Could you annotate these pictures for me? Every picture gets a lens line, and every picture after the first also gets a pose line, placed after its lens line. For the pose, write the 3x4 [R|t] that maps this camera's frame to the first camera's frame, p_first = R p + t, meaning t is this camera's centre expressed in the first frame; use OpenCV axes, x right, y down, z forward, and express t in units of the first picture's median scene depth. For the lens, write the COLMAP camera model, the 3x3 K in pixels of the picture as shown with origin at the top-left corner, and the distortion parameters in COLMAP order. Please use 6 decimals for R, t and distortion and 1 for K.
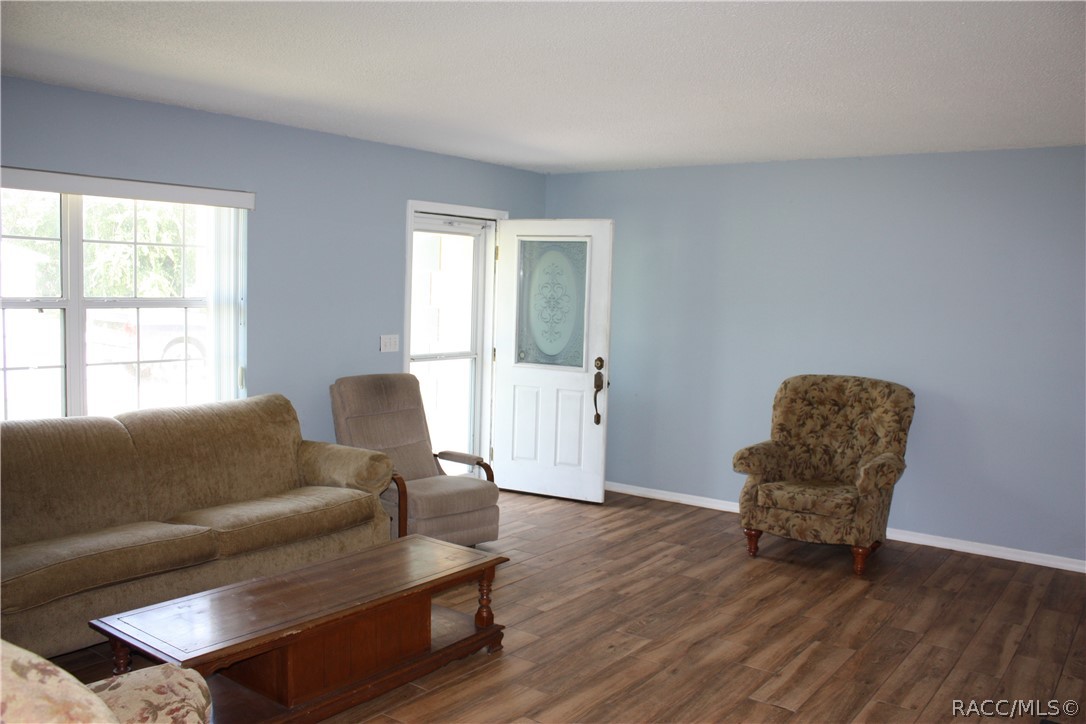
lens RADIAL K [[900.6, 0, 549.9], [0, 900.6, 368.6], [0, 0, 1]] dist [-0.148996, 0.108768]
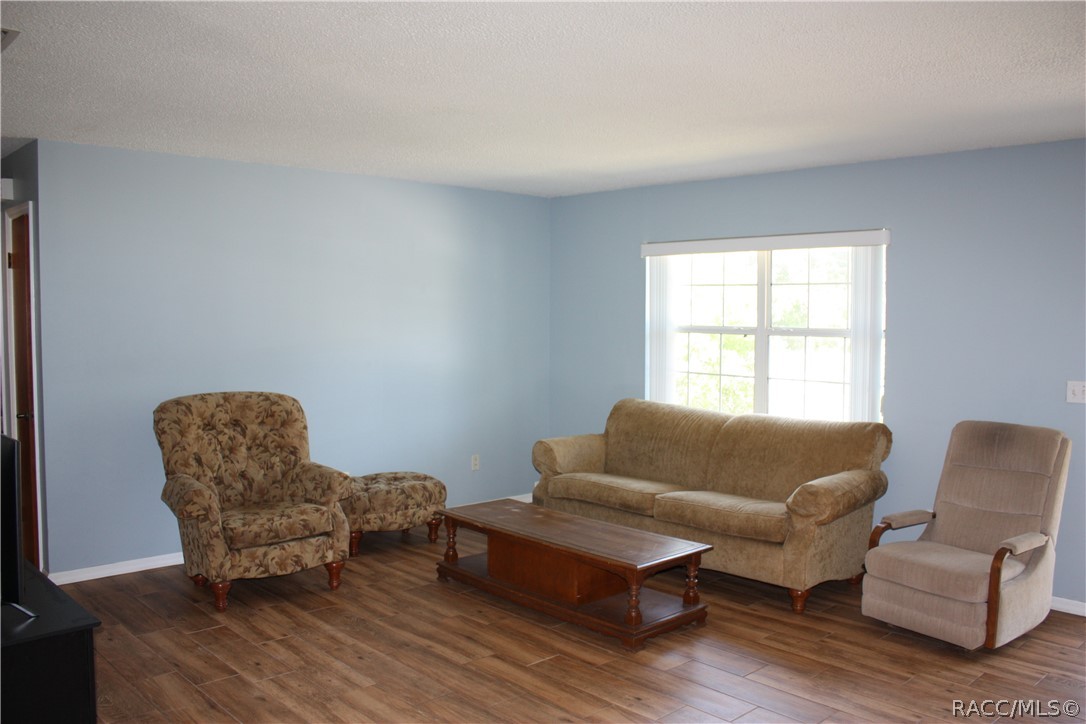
lens RADIAL K [[900.6, 0, 549.3], [0, 900.6, 356.8], [0, 0, 1]] dist [-0.148996, 0.108768]
pose [[-0.171420, 0.022299, -0.984946, 0.821012], [-0.097894, 0.994411, 0.039551, -0.055460], [0.980322, 0.103200, -0.168278, 0.863977]]
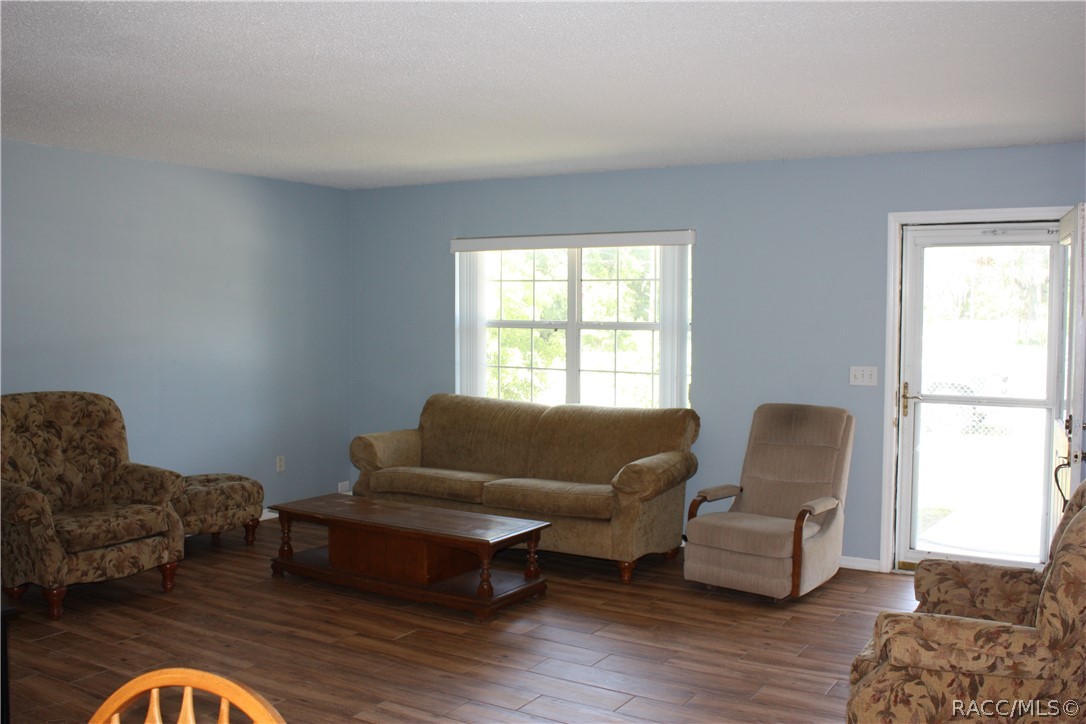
lens RADIAL K [[1023.7, 0, 538.7], [0, 1023.7, 360.8], [0, 0, 1]] dist [-0.107374, 0.000000]
pose [[0.087699, 0.024361, -0.995849, 1.026209], [-0.093010, 0.995534, 0.016163, -0.038048], [0.991795, 0.091206, 0.089573, 0.759650]]
